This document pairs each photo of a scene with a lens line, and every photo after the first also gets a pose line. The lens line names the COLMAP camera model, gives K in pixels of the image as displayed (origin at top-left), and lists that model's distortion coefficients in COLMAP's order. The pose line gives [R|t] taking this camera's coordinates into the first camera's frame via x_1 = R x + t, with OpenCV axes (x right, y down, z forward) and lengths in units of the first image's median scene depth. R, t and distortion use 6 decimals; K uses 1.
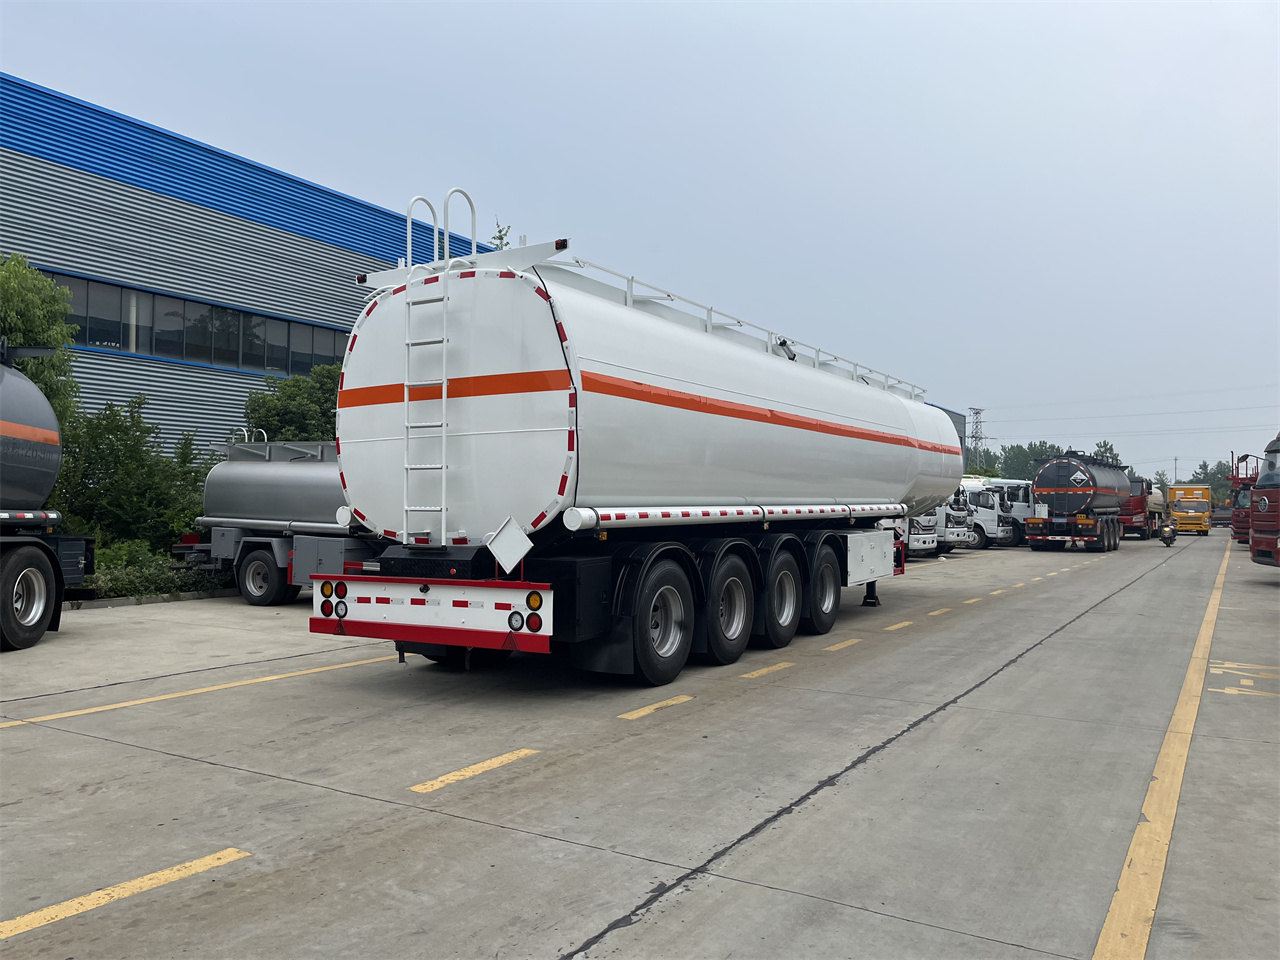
lens RADIAL K [[961.2, 0, 636.4], [0, 961.2, 482.3], [0, 0, 1]] dist [0.080179, -0.115852]
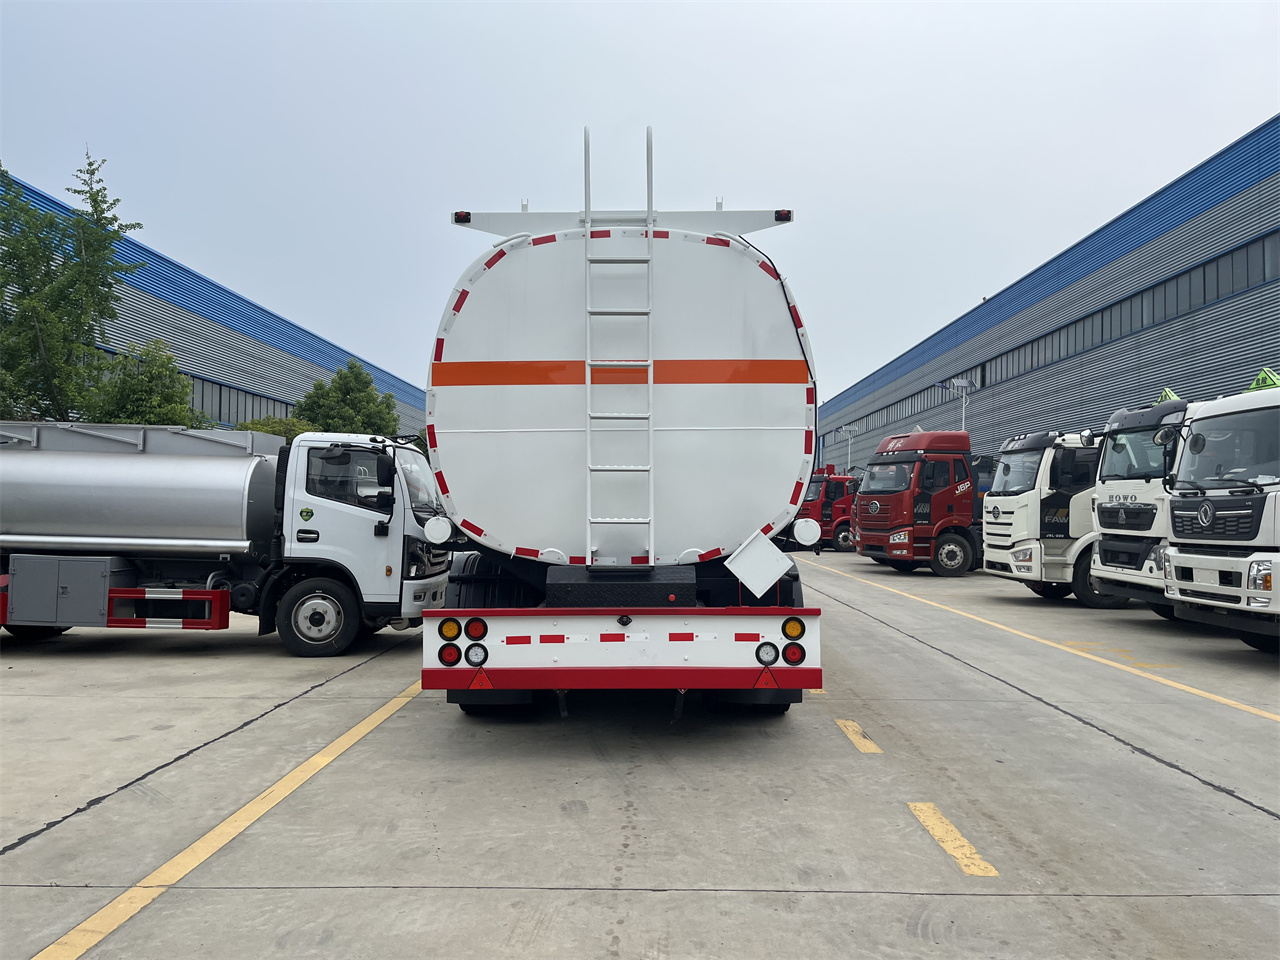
lens RADIAL K [[961.2, 0, 636.4], [0, 961.2, 482.3], [0, 0, 1]] dist [0.080179, -0.115852]
pose [[0.862050, 0.012942, 0.506658, -0.645343], [-0.013128, 0.999909, -0.003205, -0.002001], [-0.506653, -0.003889, 0.862141, 0.324653]]
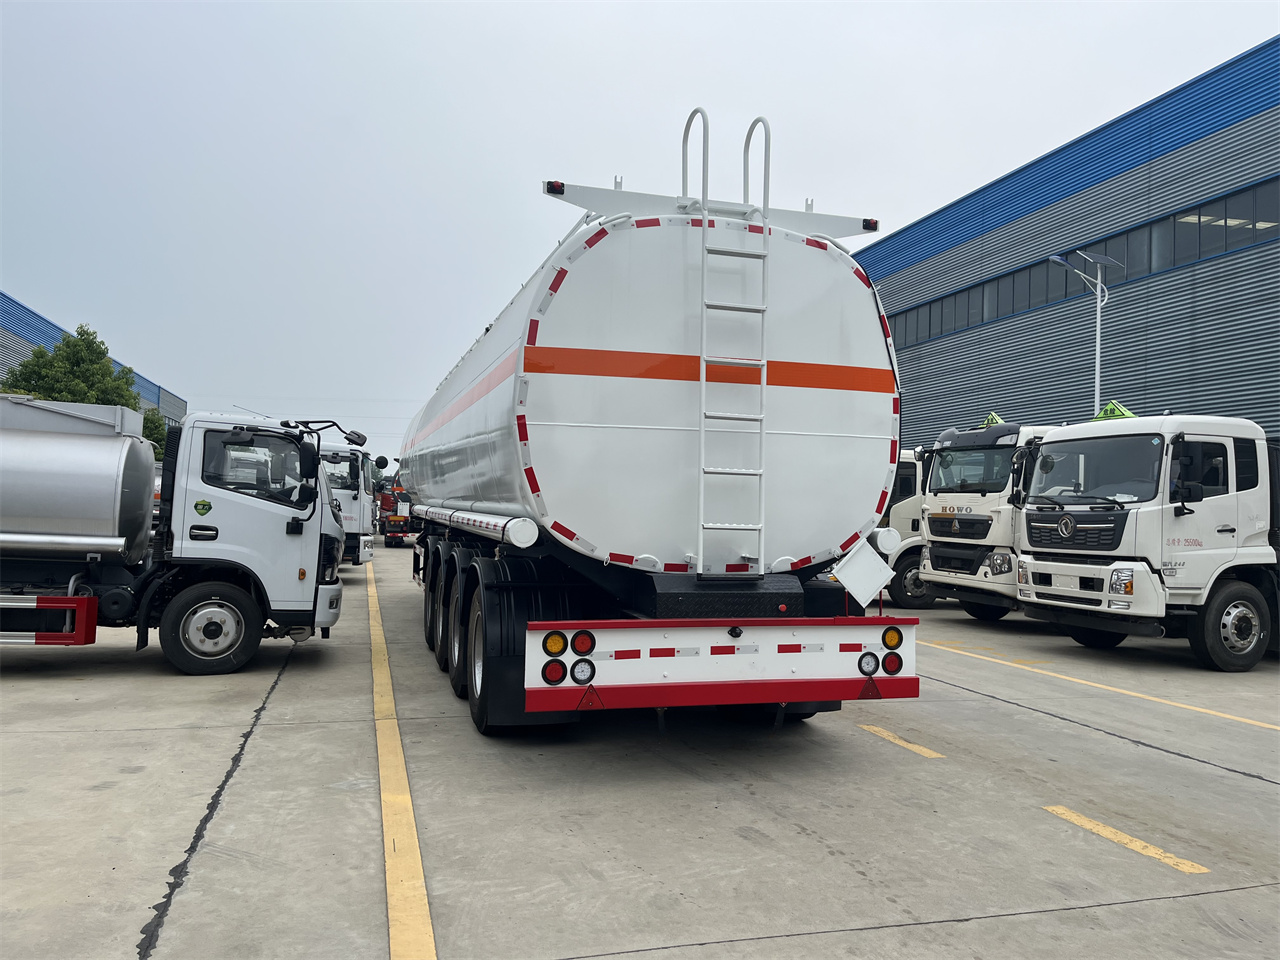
lens RADIAL K [[959.6, 0, 640.0], [0, 959.6, 480.0], [0, 0, 1]] dist [0.085739, -0.119929]
pose [[0.675858, 0.039388, 0.735978, -0.871620], [-0.043978, 0.998947, -0.013076, 0.004071], [-0.735718, -0.023529, 0.676879, 0.573100]]
